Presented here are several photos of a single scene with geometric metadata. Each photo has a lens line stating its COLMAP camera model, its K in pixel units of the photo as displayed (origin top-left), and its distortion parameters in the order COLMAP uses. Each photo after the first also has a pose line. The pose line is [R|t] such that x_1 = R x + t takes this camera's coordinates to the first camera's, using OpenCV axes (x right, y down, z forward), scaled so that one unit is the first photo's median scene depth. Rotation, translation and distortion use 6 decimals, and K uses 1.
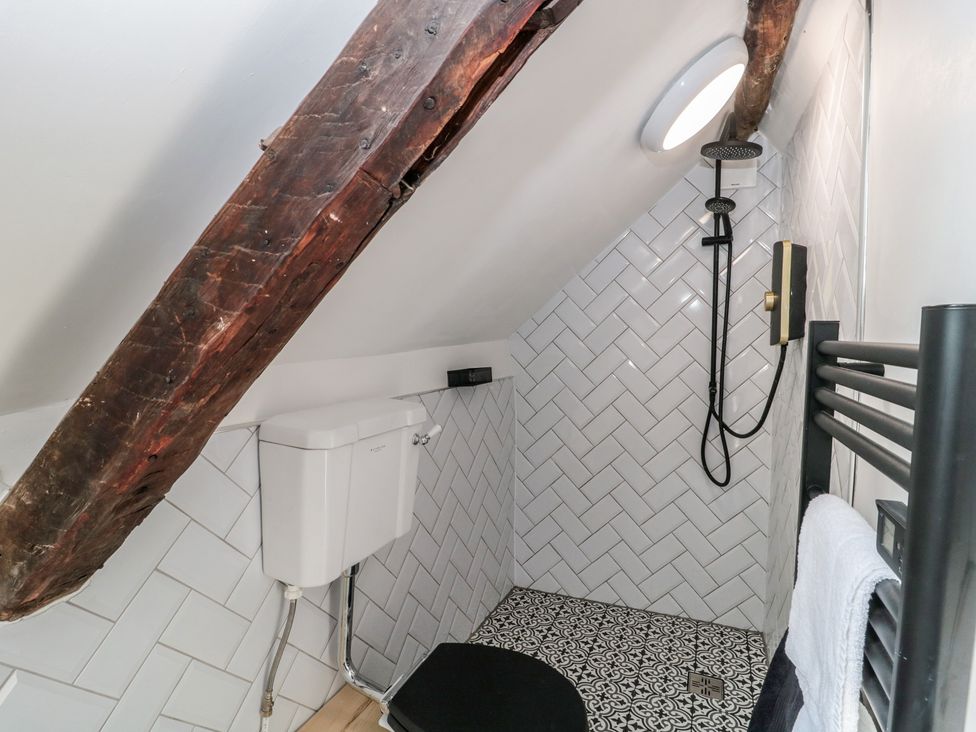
lens RADIAL K [[509.7, 0, 487.3], [0, 509.7, 364.0], [0, 0, 1]] dist [0.000129, -0.012544]
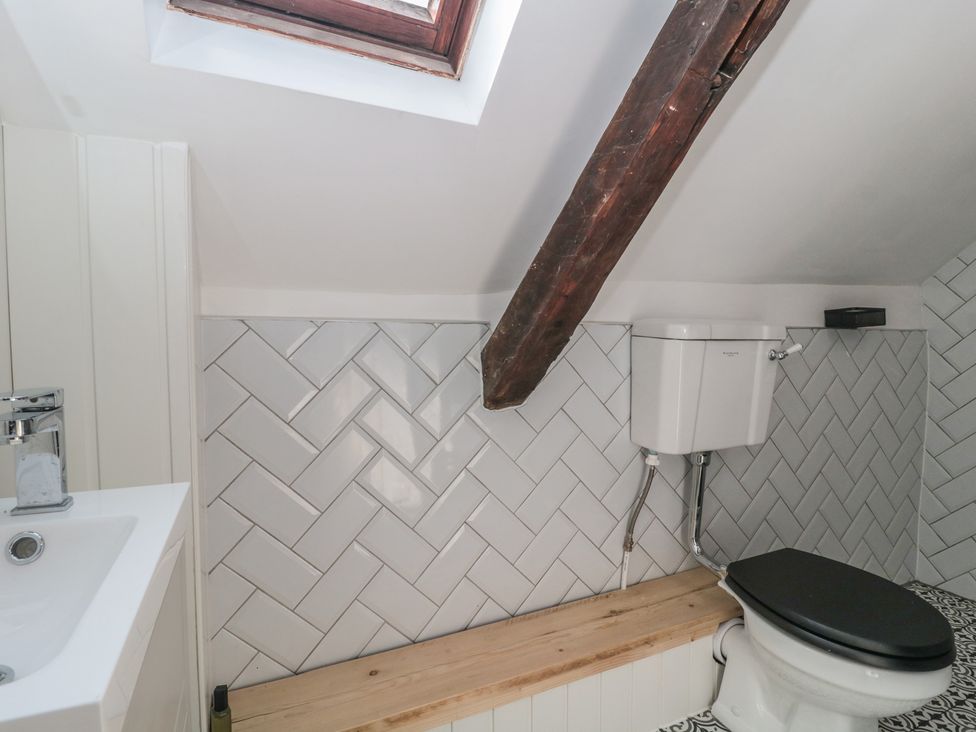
lens RADIAL K [[509.7, 0, 487.3], [0, 509.7, 364.0], [0, 0, 1]] dist [0.000129, -0.012544]
pose [[0.748647, 0.038732, -0.661837, 0.253408], [-0.035990, 0.999194, 0.017764, 0.367001], [0.661991, 0.010521, 0.749438, -0.401507]]
